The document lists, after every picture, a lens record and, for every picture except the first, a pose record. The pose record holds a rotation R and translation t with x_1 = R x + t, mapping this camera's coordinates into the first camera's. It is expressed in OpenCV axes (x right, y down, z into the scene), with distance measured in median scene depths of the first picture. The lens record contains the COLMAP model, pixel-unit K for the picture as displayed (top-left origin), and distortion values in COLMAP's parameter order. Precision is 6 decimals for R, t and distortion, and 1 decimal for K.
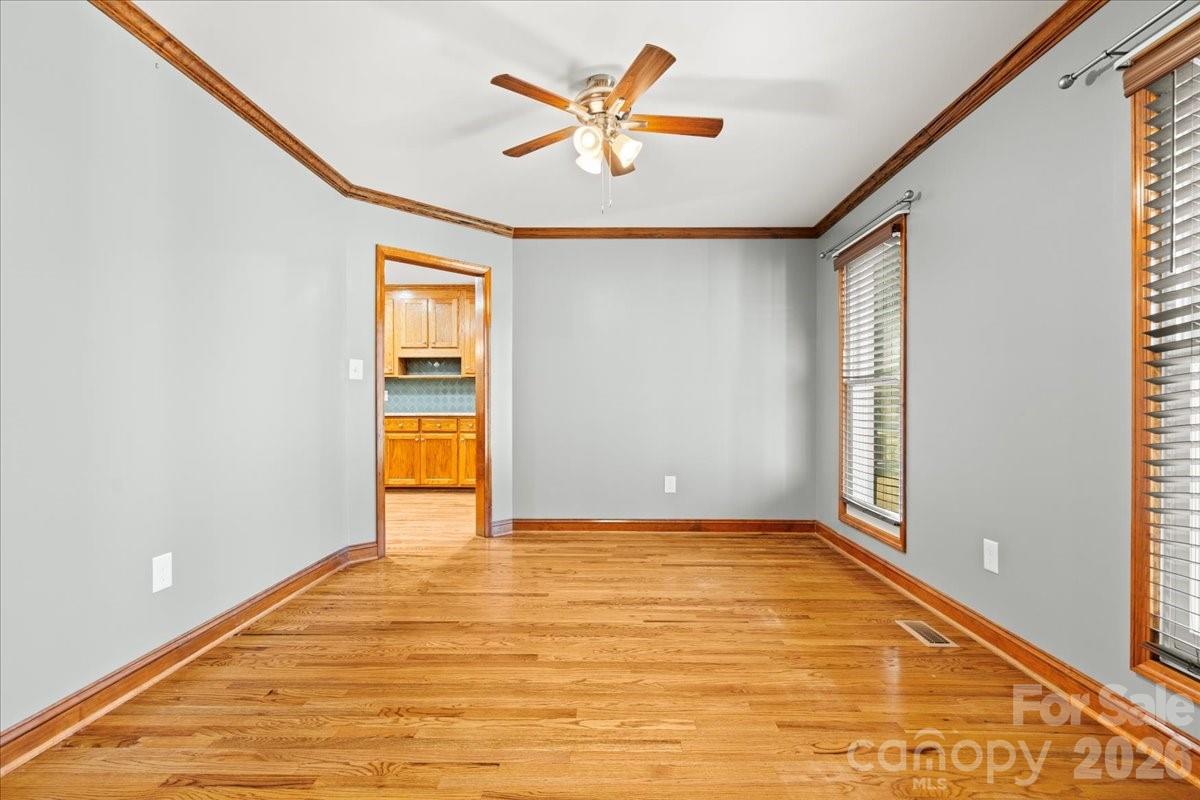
lens RADIAL K [[549.1, 0, 603.3], [0, 549.1, 403.1], [0, 0, 1]] dist [-0.001436, 0.000411]
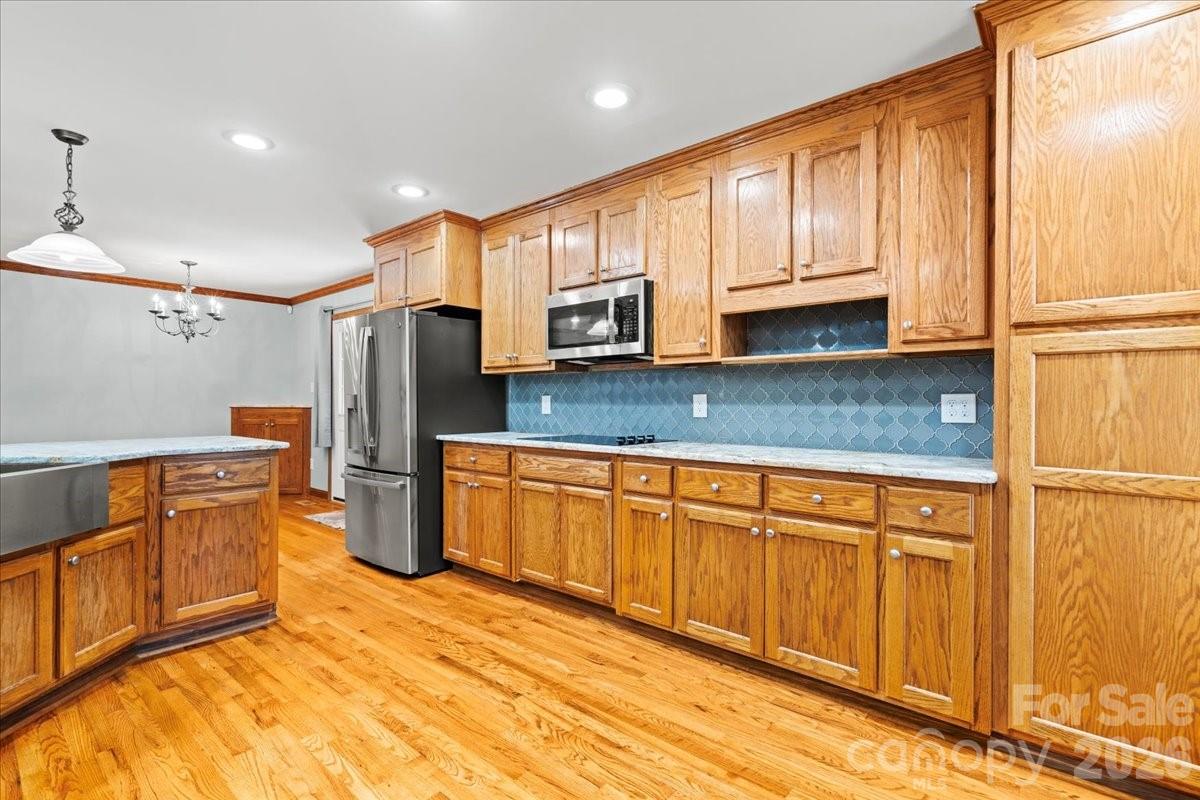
lens RADIAL K [[549.1, 0, 608.7], [0, 549.1, 400.5], [0, 0, 1]] dist [-0.001436, 0.000411]
pose [[0.777486, 0.006071, -0.628871, -0.187211], [-0.006566, 0.999977, 0.001537, -0.019425], [0.628866, 0.002934, 0.777508, 0.655149]]
